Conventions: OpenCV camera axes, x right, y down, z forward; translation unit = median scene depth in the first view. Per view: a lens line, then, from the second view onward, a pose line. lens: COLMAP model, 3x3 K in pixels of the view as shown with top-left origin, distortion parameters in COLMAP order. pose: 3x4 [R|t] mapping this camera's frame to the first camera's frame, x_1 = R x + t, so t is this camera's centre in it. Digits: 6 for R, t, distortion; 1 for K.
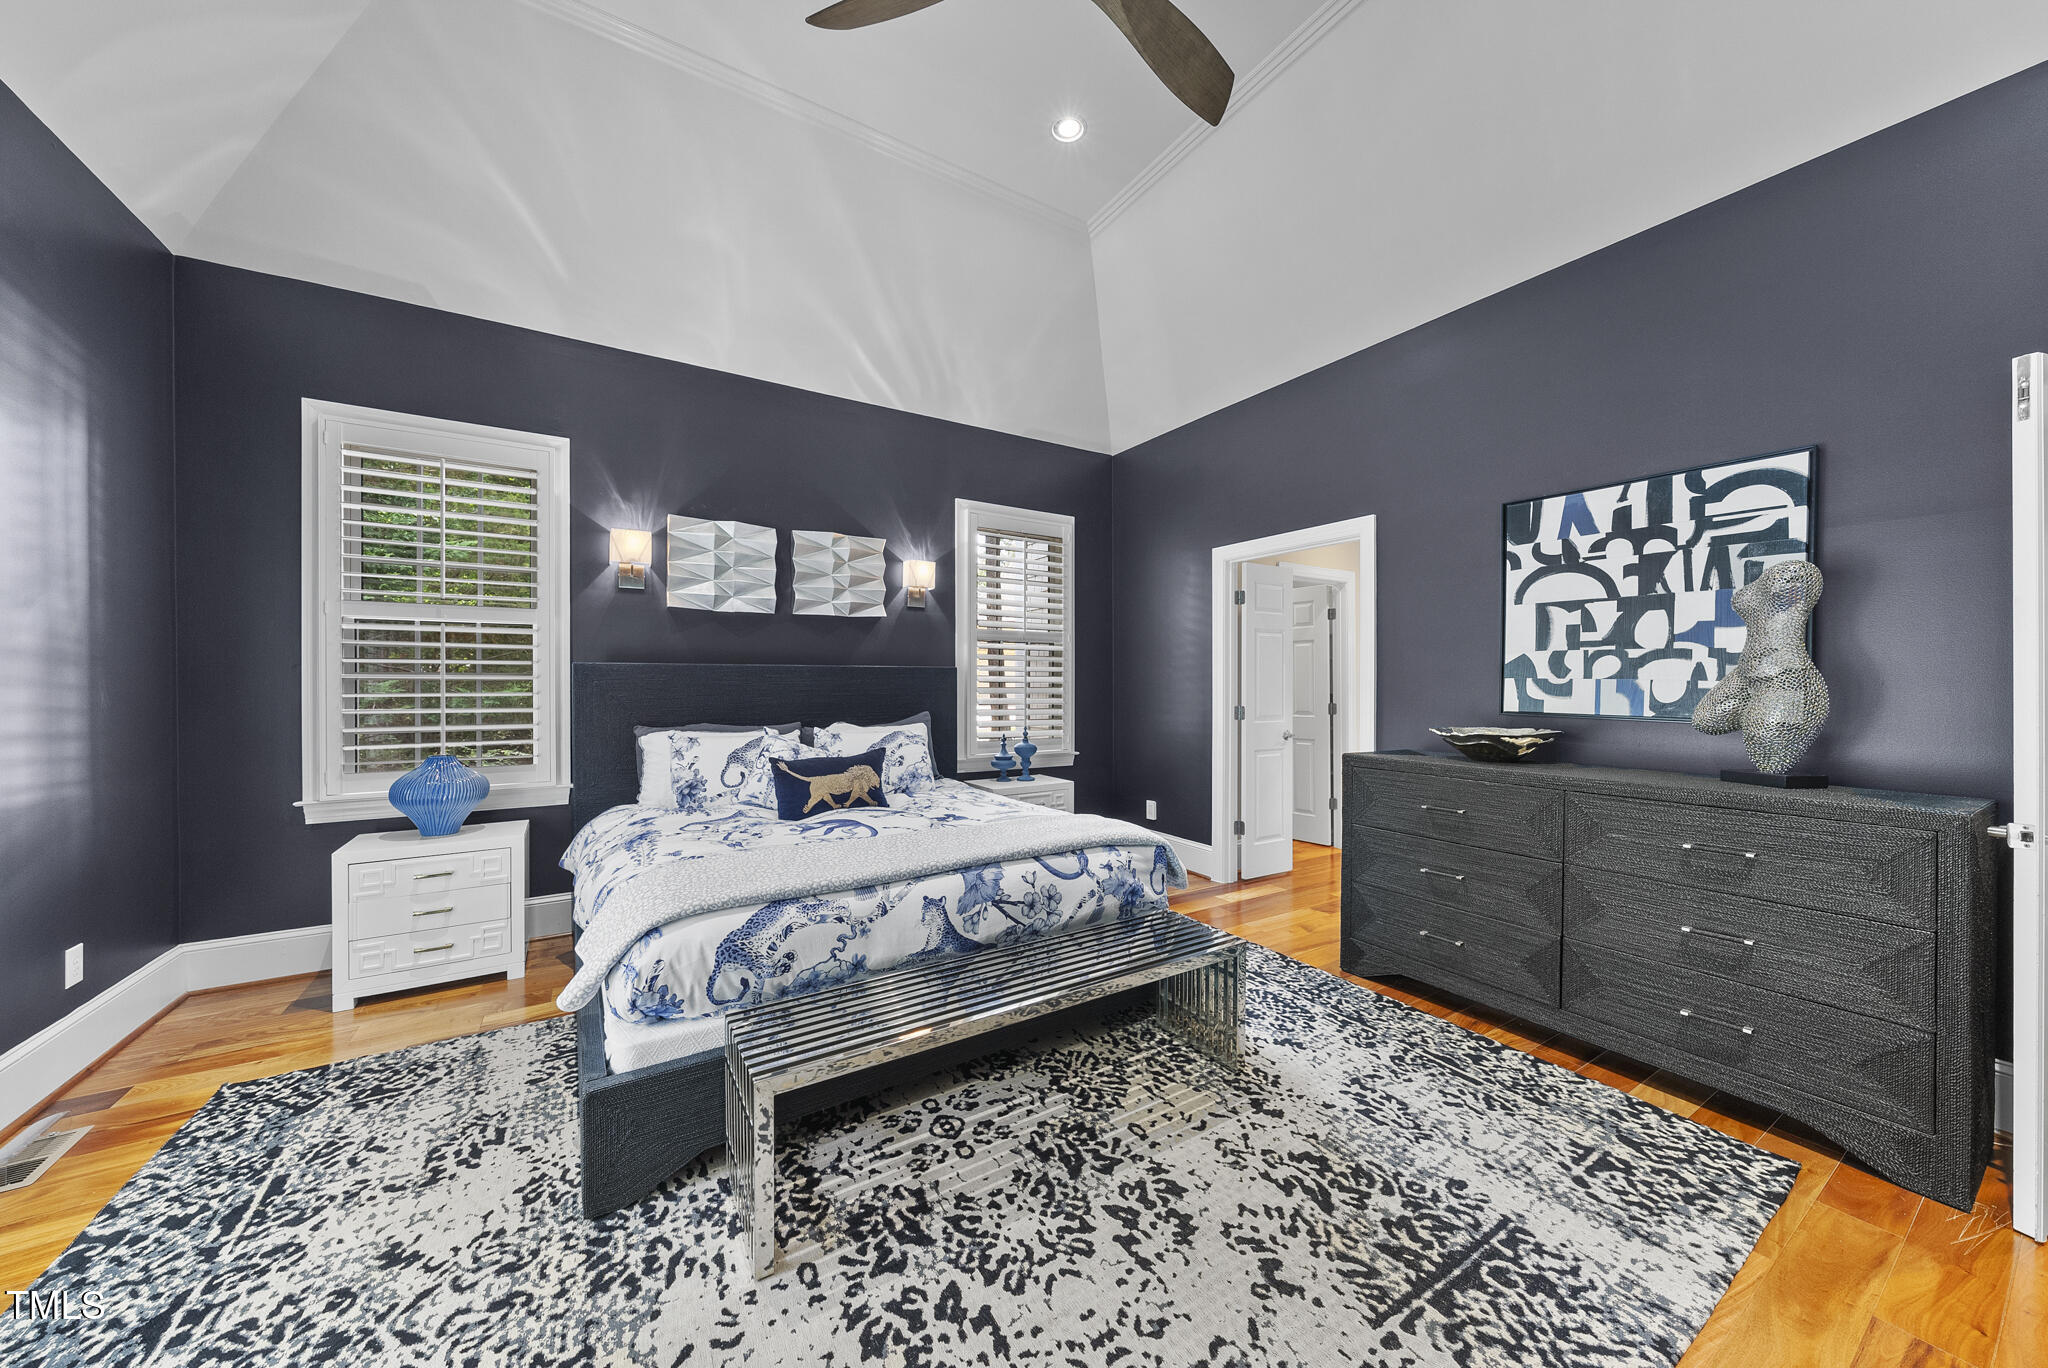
lens RADIAL K [[698.0, 0, 1013.8], [0, 698.0, 684.0], [0, 0, 1]] dist [-0.000275, -0.000118]
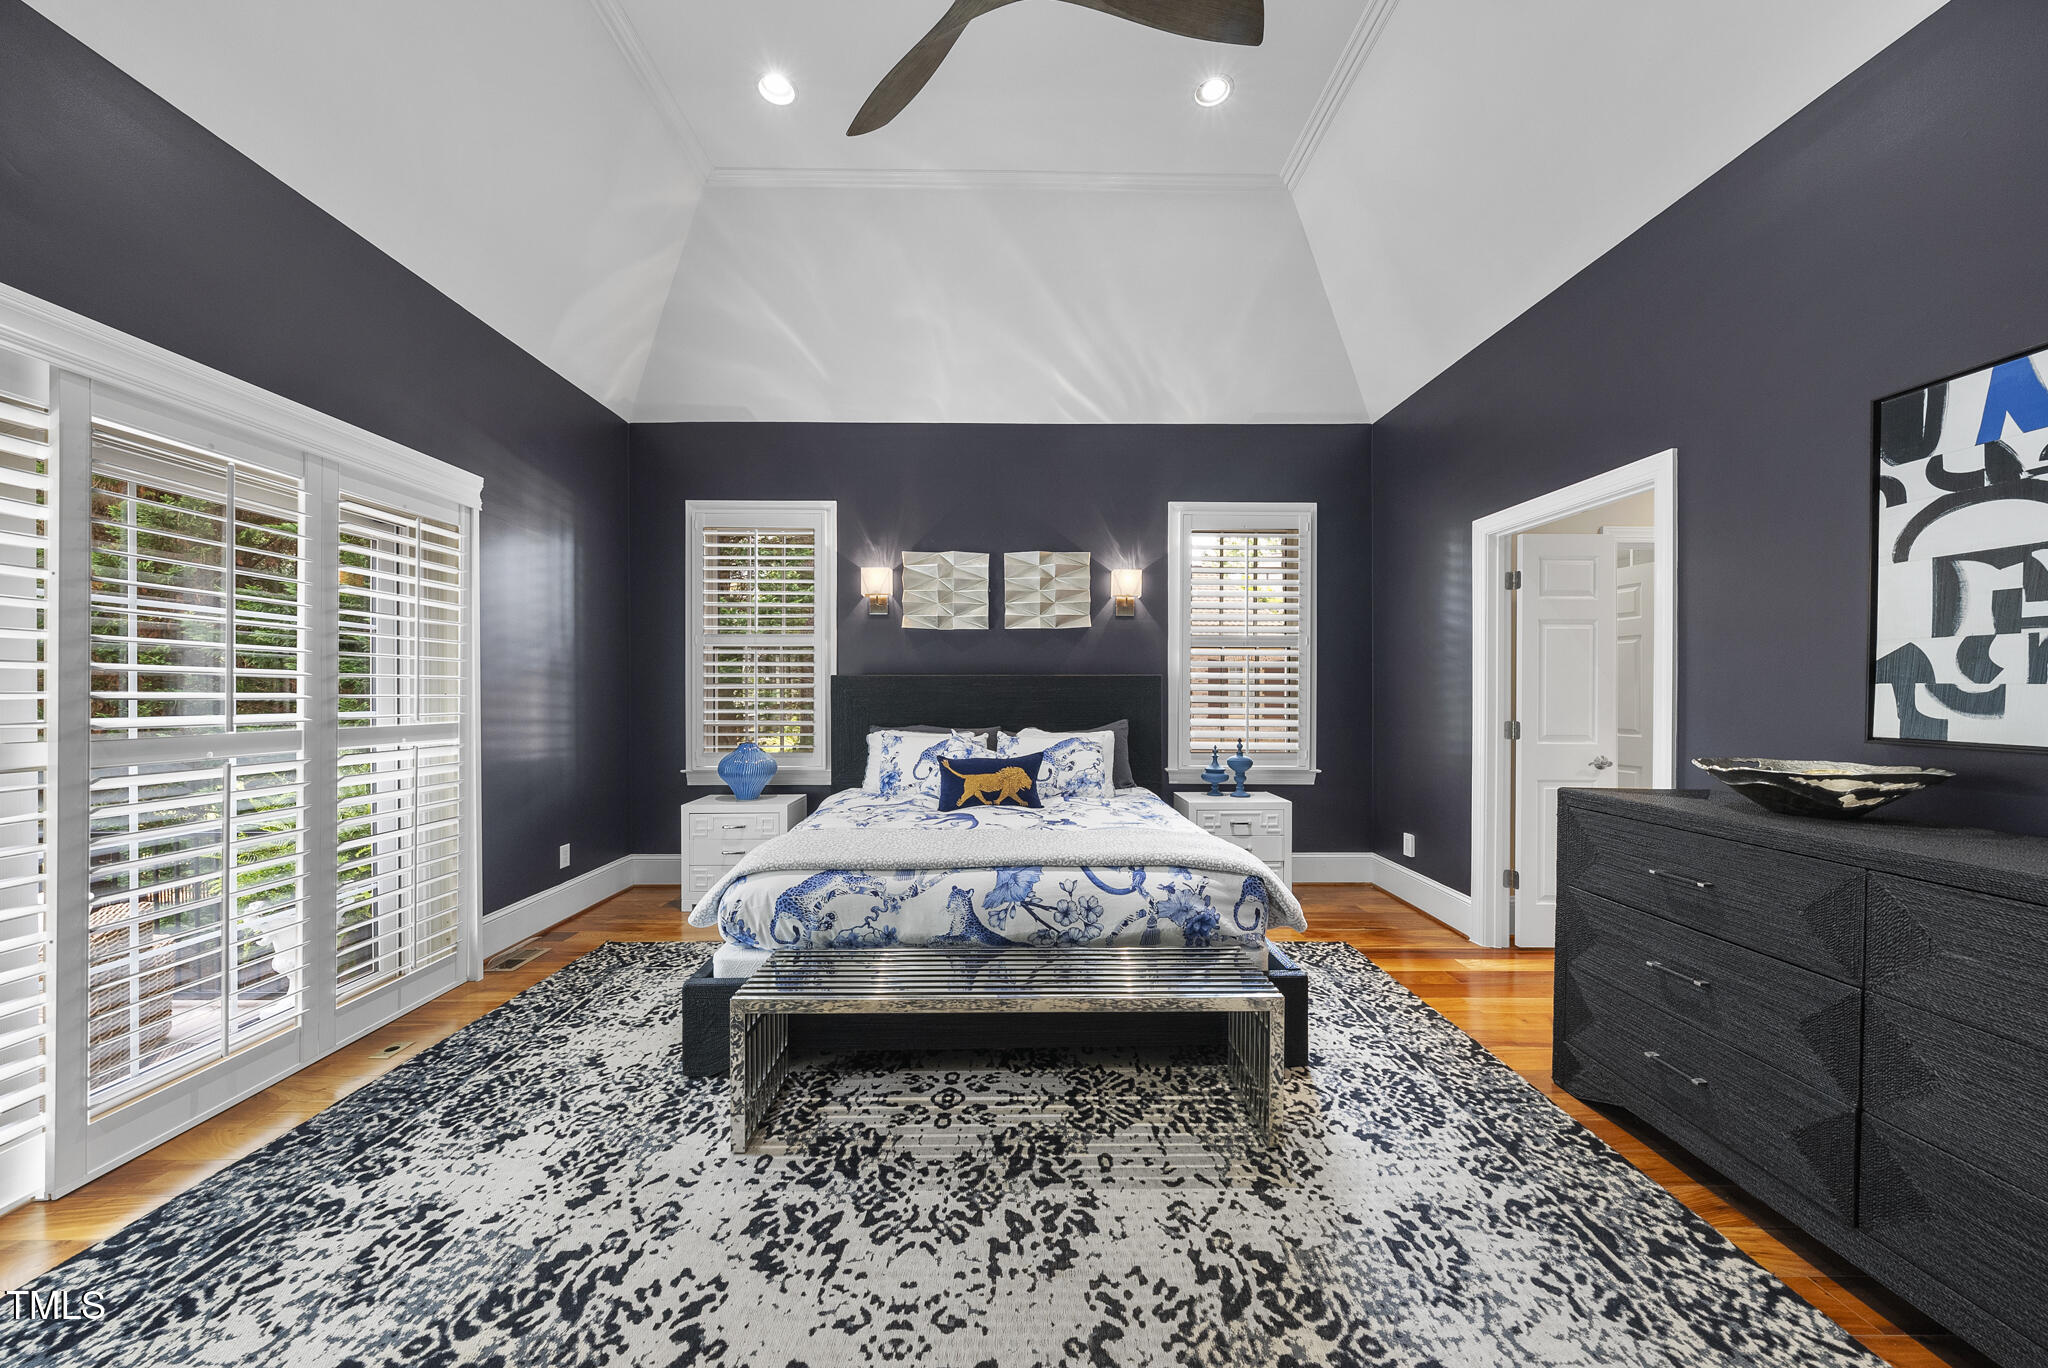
lens RADIAL K [[698.0, 0, 1015.1], [0, 698.0, 693.3], [0, 0, 1]] dist [-0.000275, -0.000118]
pose [[0.856660, 0.002033, -0.515878, 0.457189], [-0.001661, 0.999998, 0.001183, 0.001100], [0.515879, -0.000157, 0.856661, 0.100382]]
